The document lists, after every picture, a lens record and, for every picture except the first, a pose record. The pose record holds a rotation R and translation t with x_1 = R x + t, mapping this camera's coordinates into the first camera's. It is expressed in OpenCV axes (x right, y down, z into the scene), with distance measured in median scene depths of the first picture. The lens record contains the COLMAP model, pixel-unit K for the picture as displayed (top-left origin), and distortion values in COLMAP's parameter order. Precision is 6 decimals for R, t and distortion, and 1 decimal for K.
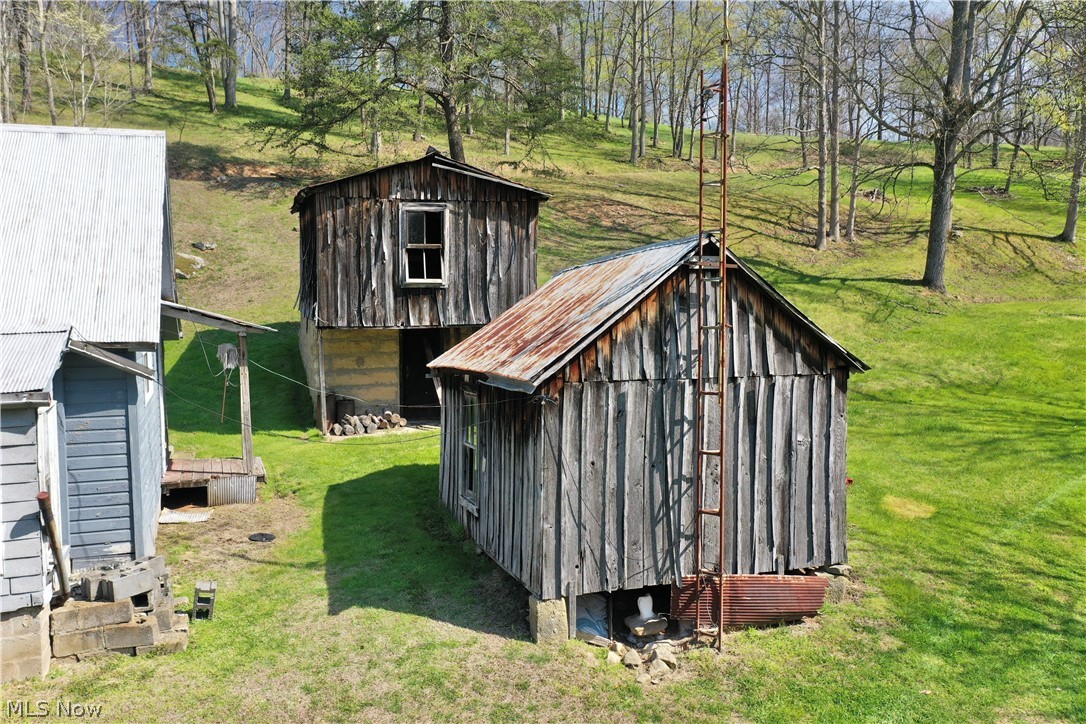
lens RADIAL K [[856.2, 0, 545.8], [0, 856.2, 360.0], [0, 0, 1]] dist [-0.000315, 0.010152]
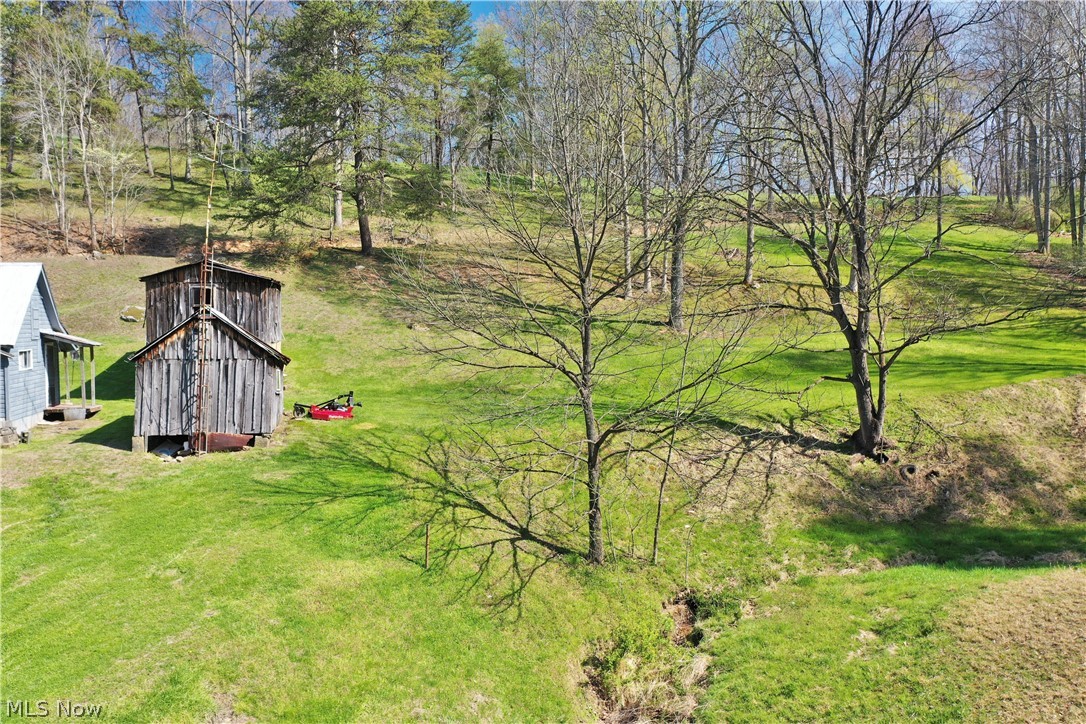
lens RADIAL K [[856.2, 0, 545.5], [0, 856.2, 351.3], [0, 0, 1]] dist [-0.000315, 0.010152]
pose [[0.994047, 0.002125, -0.108931, 1.454267], [-0.008514, 0.998267, -0.058221, 0.136439], [0.108619, 0.058802, 0.992343, -1.468954]]
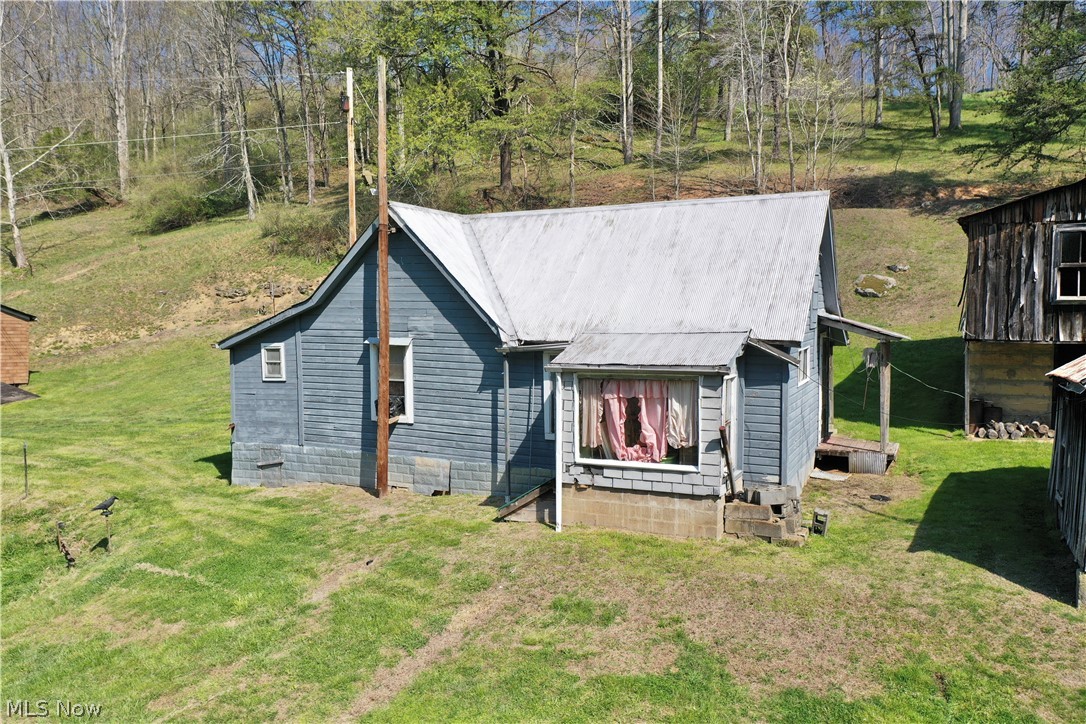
lens RADIAL K [[856.2, 0, 550.3], [0, 856.2, 361.3], [0, 0, 1]] dist [-0.000315, 0.010152]
pose [[0.695327, 0.048116, -0.717081, 0.275567], [-0.061584, 0.998076, 0.007254, 0.027009], [0.716050, 0.039116, 0.696952, -0.303728]]
